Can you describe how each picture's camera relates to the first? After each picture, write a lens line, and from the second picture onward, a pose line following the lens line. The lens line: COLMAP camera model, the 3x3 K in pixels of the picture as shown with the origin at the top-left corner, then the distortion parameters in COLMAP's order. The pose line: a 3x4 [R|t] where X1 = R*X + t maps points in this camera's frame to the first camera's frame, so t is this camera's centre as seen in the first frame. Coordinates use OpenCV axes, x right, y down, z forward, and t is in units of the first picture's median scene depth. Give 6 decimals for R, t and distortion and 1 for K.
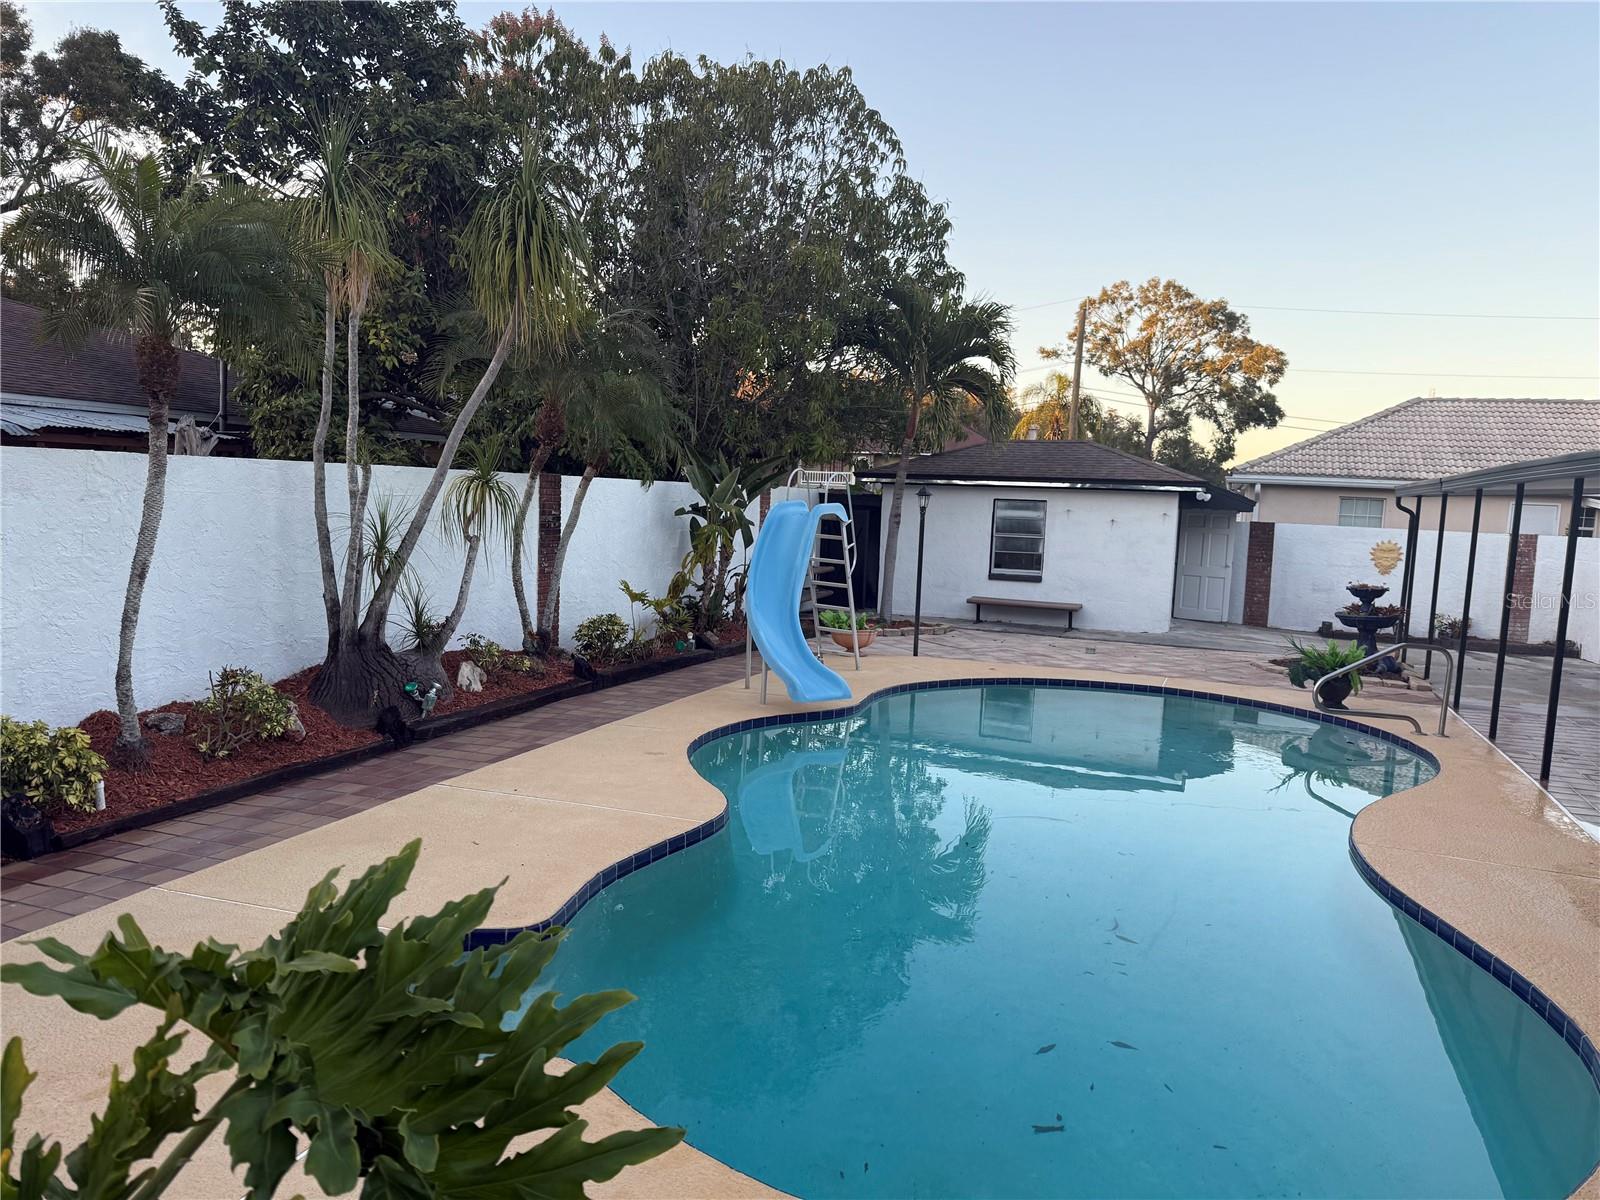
lens RADIAL K [[1104.1, 0, 802.0], [0, 1104.1, 600.9], [0, 0, 1]] dist [0.029299, -0.051463]
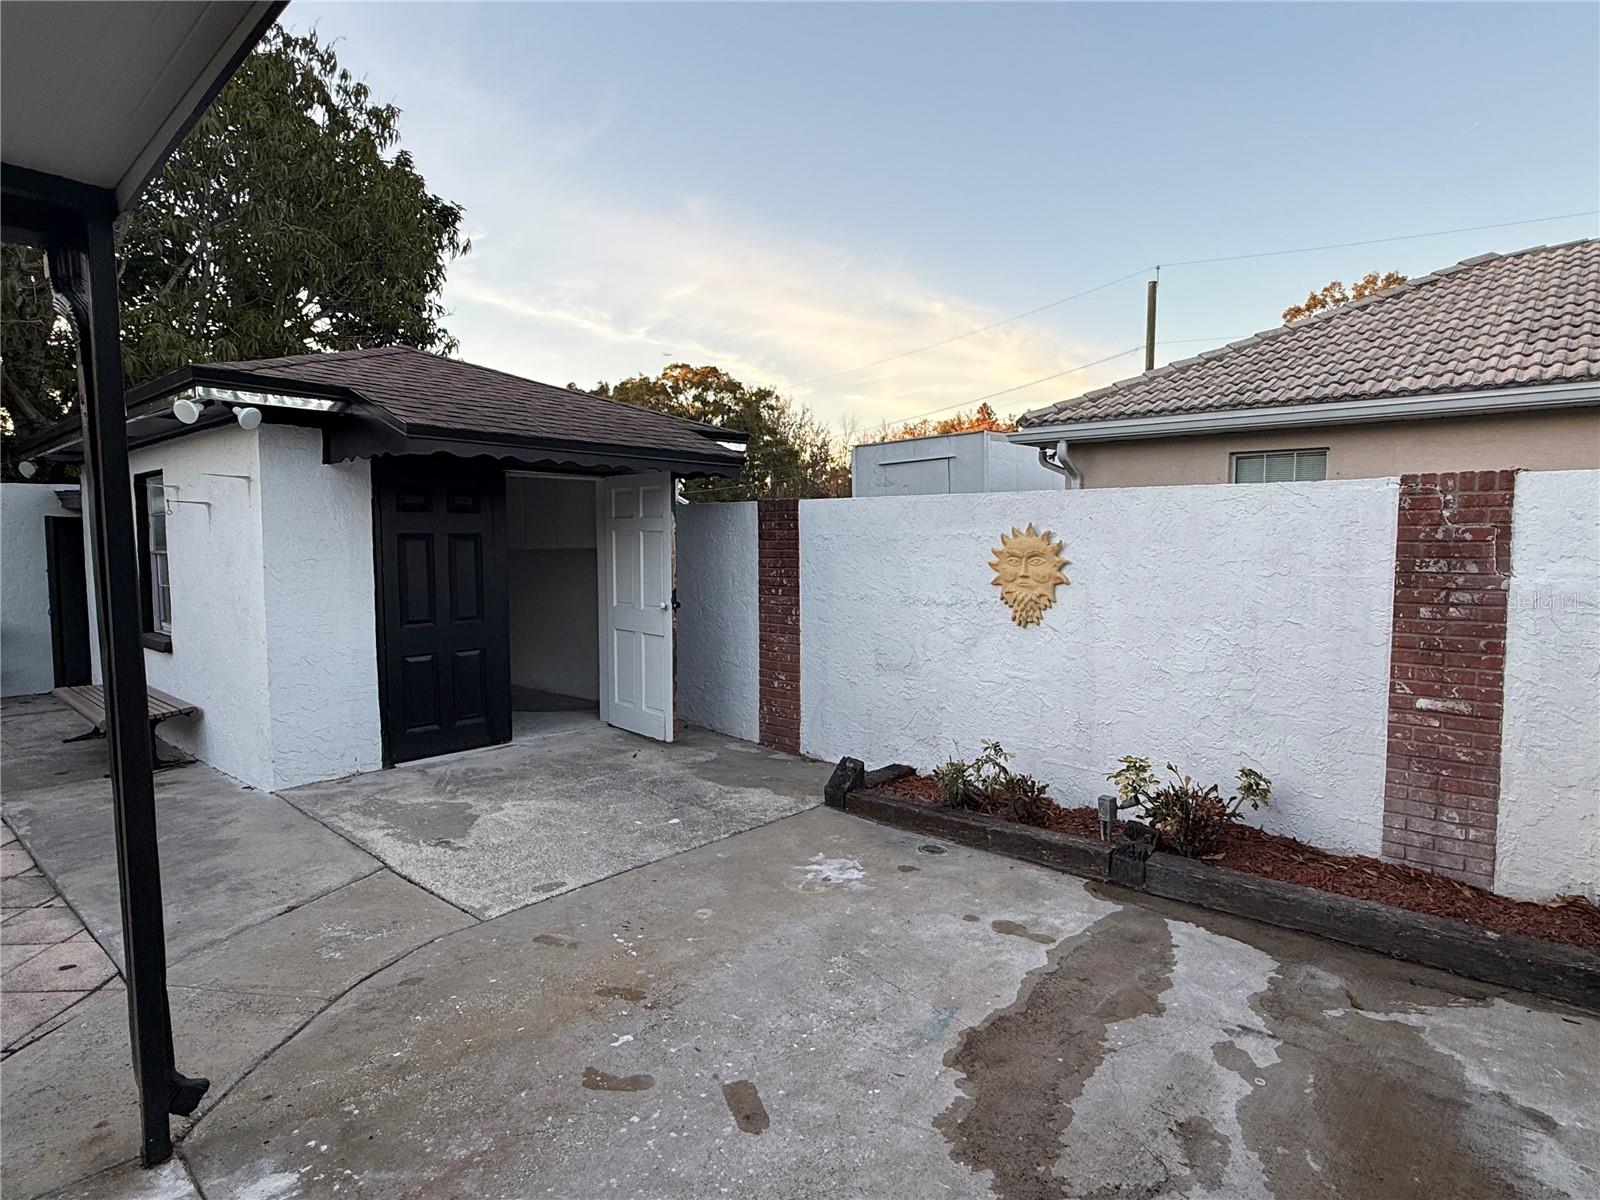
lens RADIAL K [[882.0, 0, 805.5], [0, 882.0, 595.2], [0, 0, 1]] dist [0.005889, 0.001780]
pose [[0.936884, -0.021250, -0.348995, 0.540751], [0.008745, 0.999263, -0.037367, -0.022974], [0.349532, 0.031956, 0.936379, 0.698971]]
